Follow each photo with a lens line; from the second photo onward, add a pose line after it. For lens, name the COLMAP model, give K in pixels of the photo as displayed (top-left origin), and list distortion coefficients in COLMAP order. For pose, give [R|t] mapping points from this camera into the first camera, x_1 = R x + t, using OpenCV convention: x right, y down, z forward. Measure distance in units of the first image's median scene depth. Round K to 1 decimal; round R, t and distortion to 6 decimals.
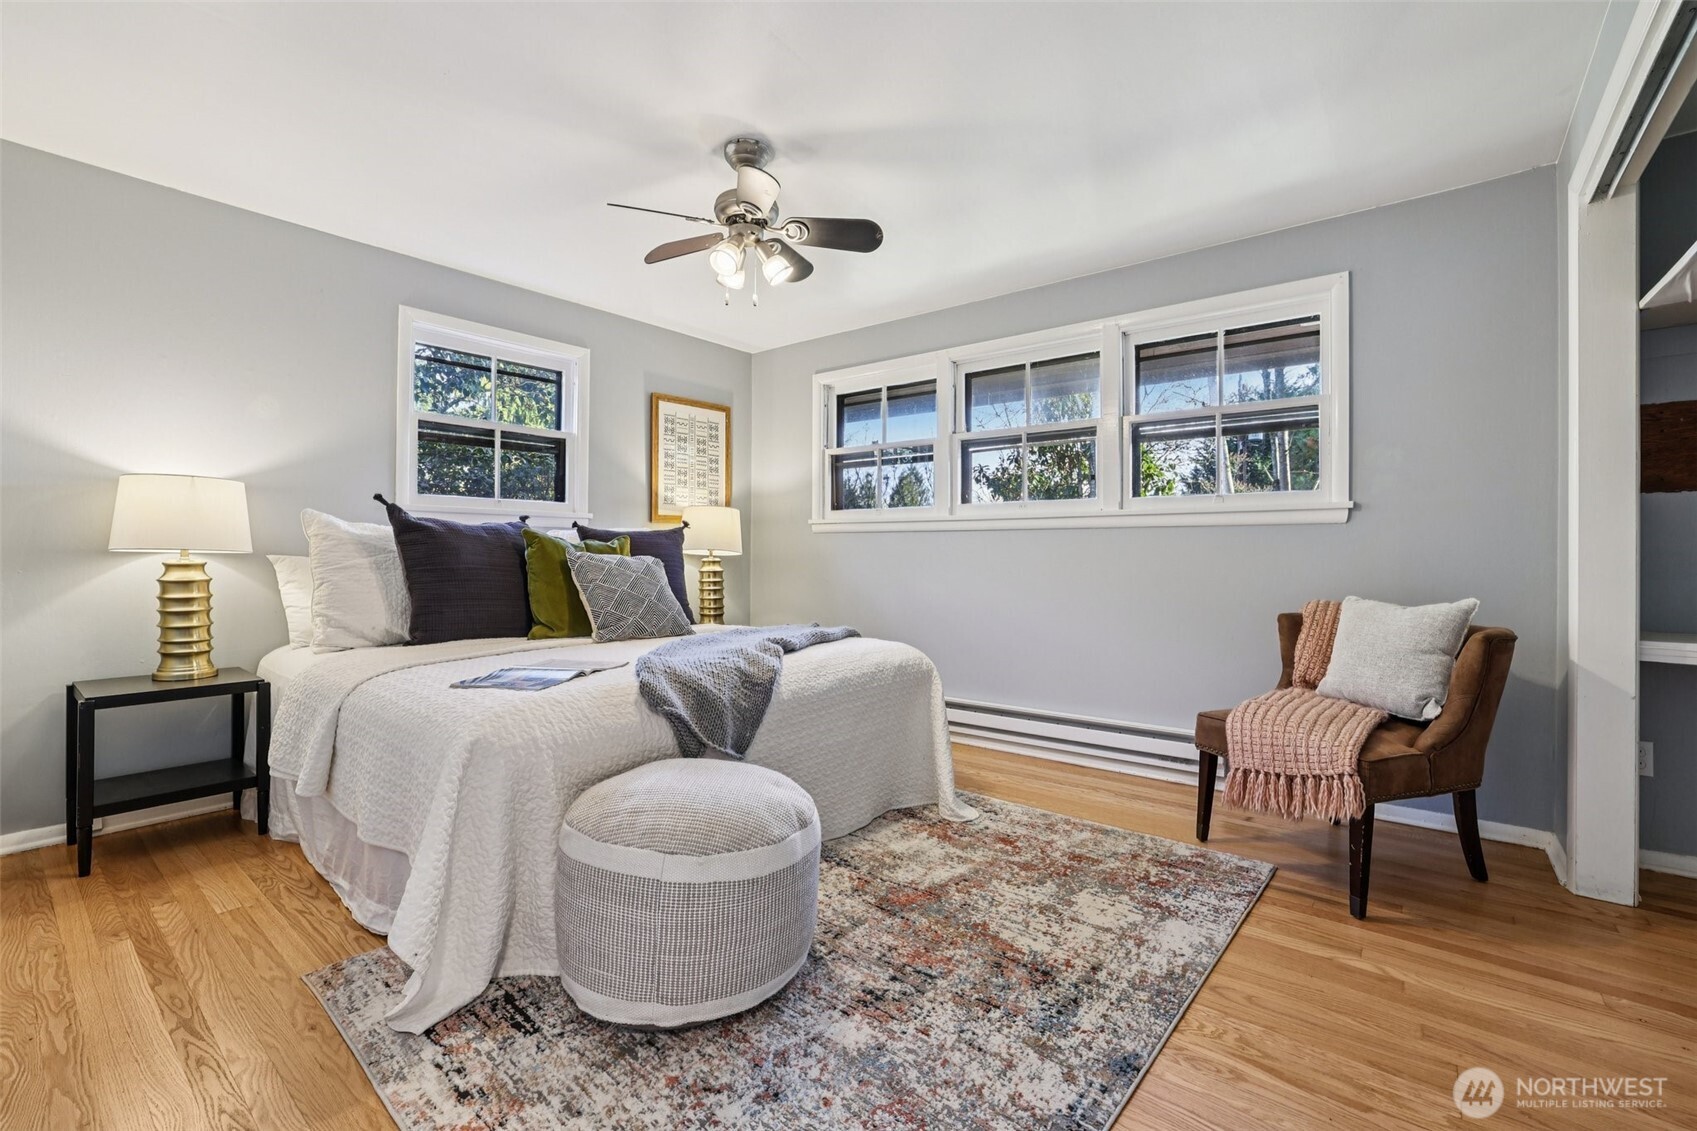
lens RADIAL K [[725.2, 0, 850.5], [0, 725.2, 554.8], [0, 0, 1]] dist [-0.029315, 0.007418]
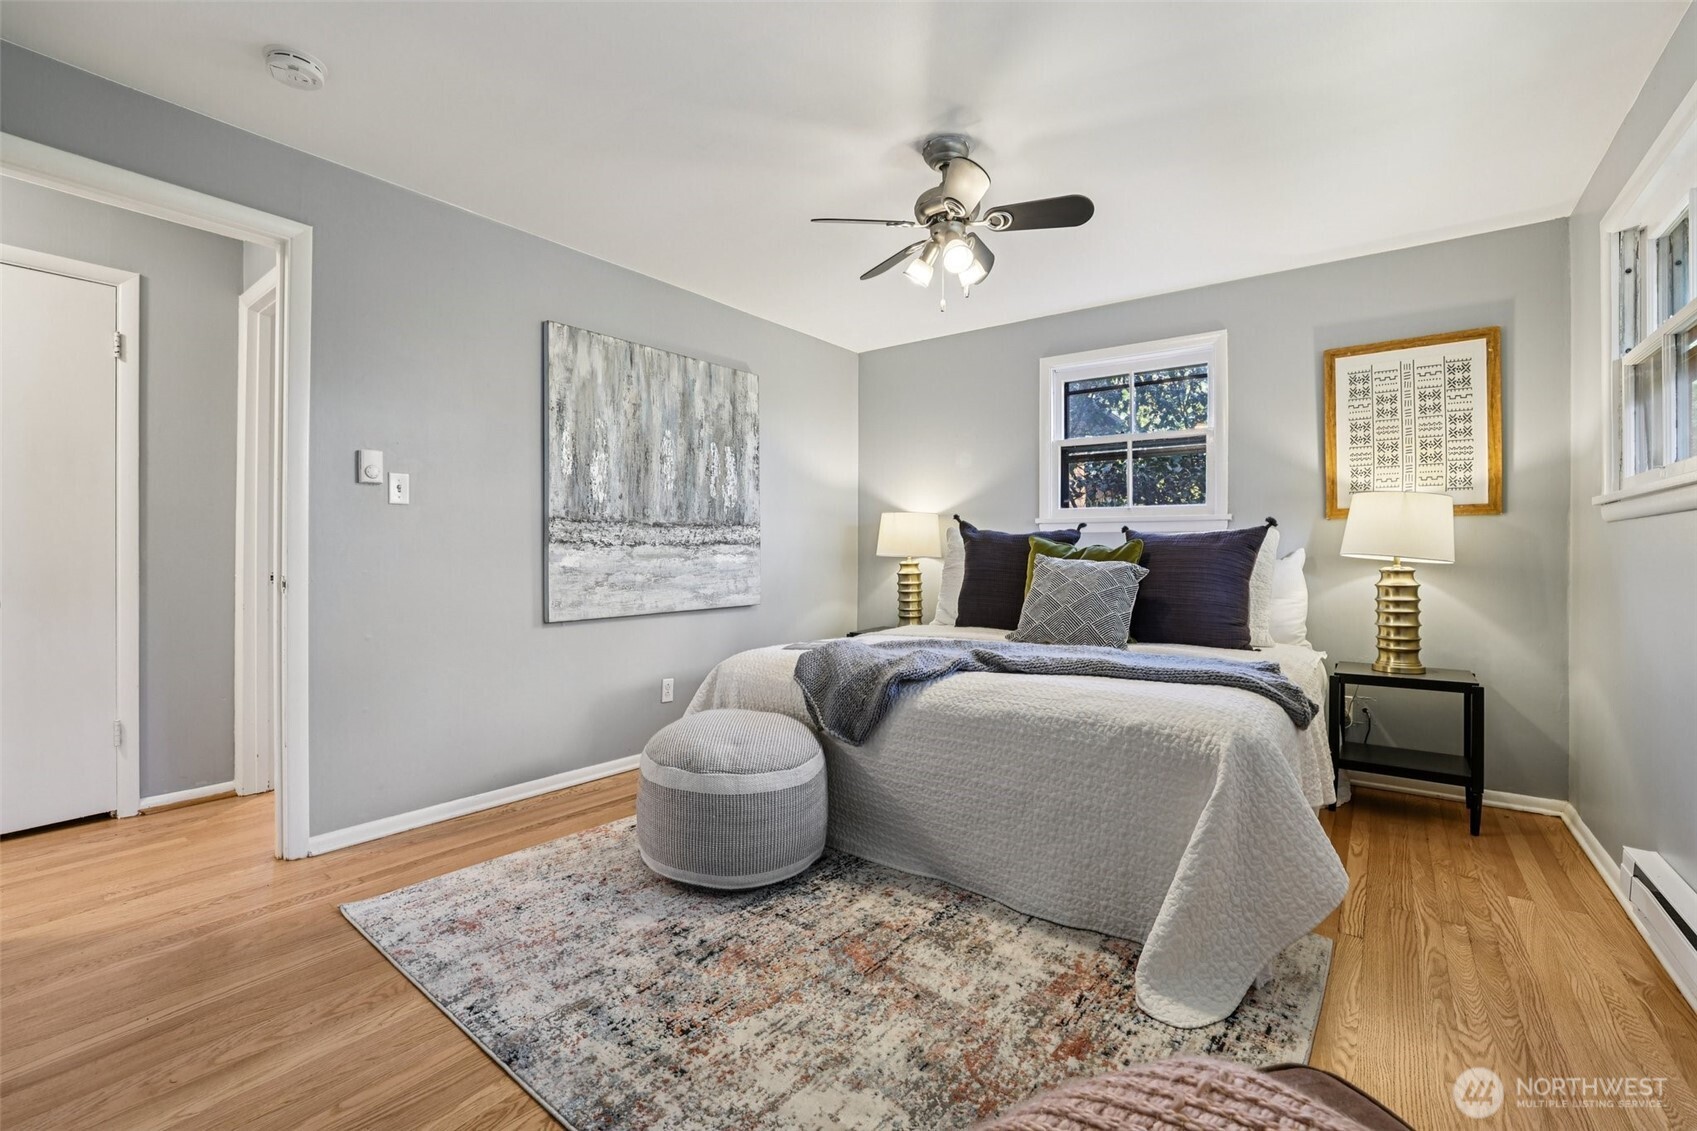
lens RADIAL K [[725.2, 0, 854.4], [0, 725.2, 559.0], [0, 0, 1]] dist [-0.029315, 0.007418]
pose [[0.048808, 0.002641, -0.998805, 0.612175], [-0.005188, 0.999984, 0.002390, -0.002373], [0.998795, 0.005065, 0.048821, 0.610374]]
